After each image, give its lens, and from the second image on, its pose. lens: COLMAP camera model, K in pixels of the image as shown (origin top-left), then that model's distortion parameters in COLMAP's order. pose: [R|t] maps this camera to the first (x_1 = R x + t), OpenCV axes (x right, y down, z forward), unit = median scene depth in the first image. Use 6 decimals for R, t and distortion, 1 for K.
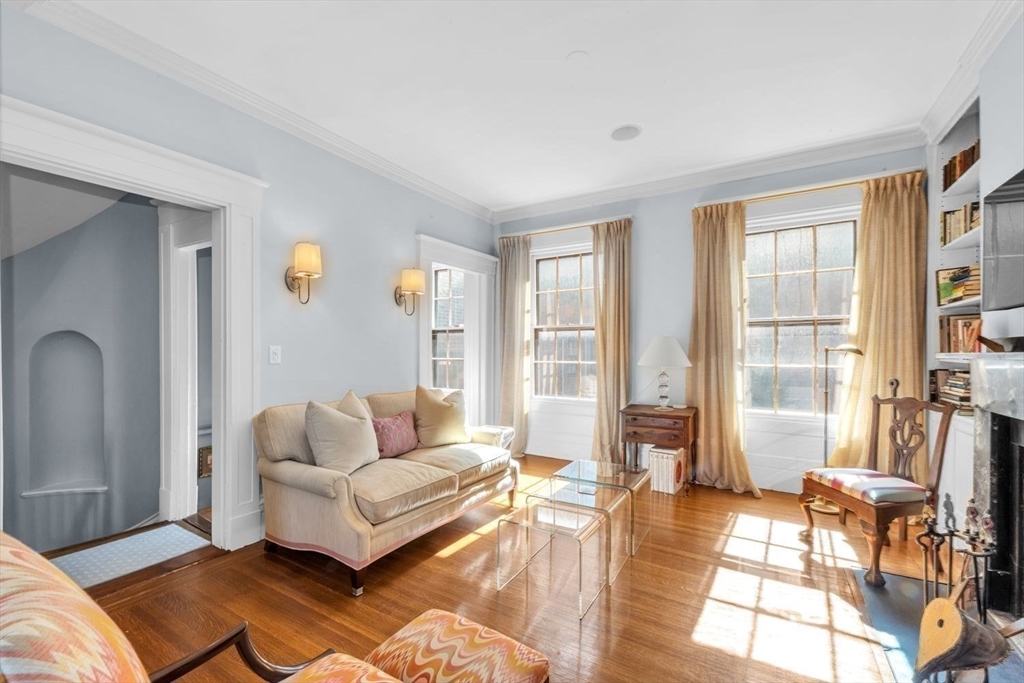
lens RADIAL K [[416.5, 0, 527.8], [0, 416.5, 351.4], [0, 0, 1]] dist [-0.000993, -0.000161]
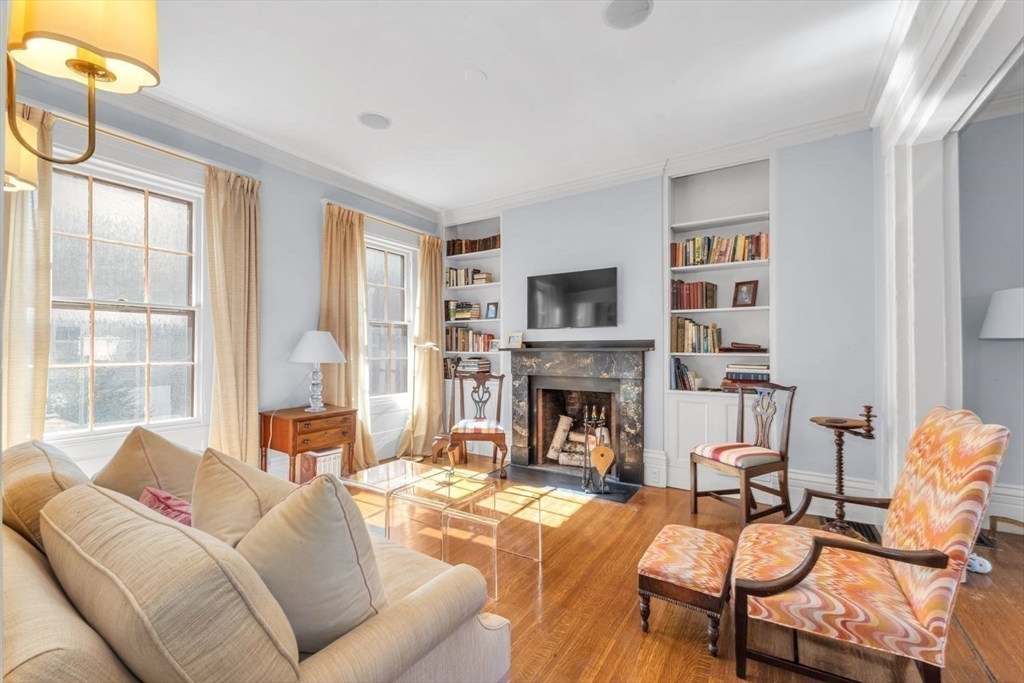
lens RADIAL K [[422.1, 0, 516.4], [0, 422.1, 343.3], [0, 0, 1]] dist [0.001320, 0.000034]
pose [[0.041379, 0.010269, 0.999091, -0.729994], [0.000967, 0.999946, -0.010318, 0.001407], [-0.999143, 0.001393, 0.041366, 0.637233]]
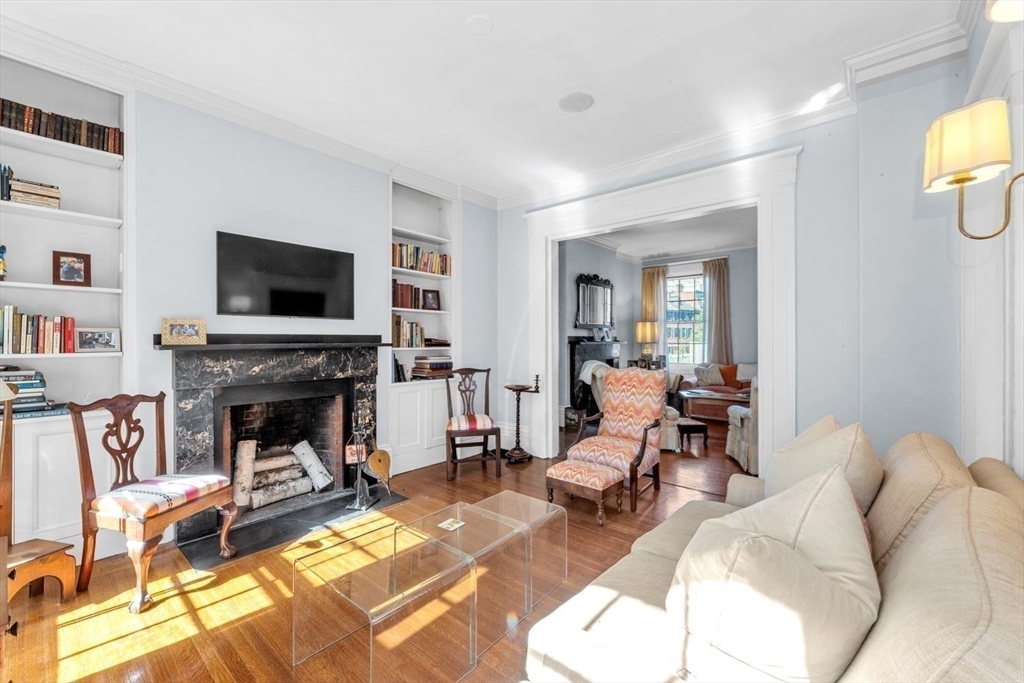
lens RADIAL K [[422.1, 0, 516.4], [0, 422.1, 343.3], [0, 0, 1]] dist [0.001320, 0.000034]
pose [[-0.984898, 0.001246, 0.173131, -0.085109], [0.002225, 0.999983, 0.005459, -0.003531], [-0.173122, 0.005762, -0.984884, 1.436061]]
